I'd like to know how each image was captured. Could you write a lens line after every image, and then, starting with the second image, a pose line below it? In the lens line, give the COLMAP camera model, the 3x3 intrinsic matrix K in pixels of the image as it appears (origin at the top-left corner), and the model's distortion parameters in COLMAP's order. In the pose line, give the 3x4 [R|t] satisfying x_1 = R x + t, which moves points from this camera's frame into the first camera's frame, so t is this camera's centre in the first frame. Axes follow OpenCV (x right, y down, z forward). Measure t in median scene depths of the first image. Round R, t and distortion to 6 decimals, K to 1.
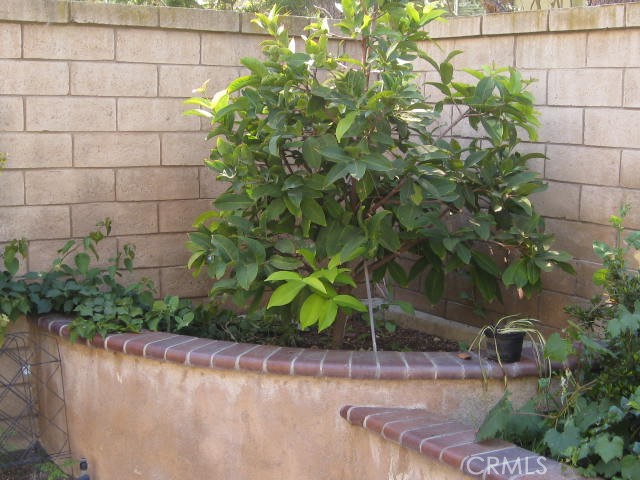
lens RADIAL K [[1070.0, 0, 320.0], [0, 1070.0, 240.0], [0, 0, 1]] dist [-0.129885, 0.106675]
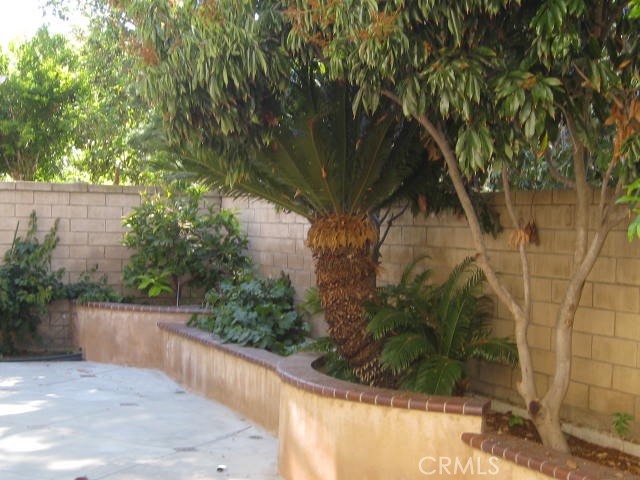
lens RADIAL K [[1070.0, 0, 320.0], [0, 1070.0, 240.0], [0, 0, 1]] dist [-0.129885, 0.106675]
pose [[0.985726, 0.004850, -0.168290, 0.879836], [-0.024943, 0.992761, -0.117484, 0.242697], [0.166502, 0.120005, 0.978711, -1.690963]]
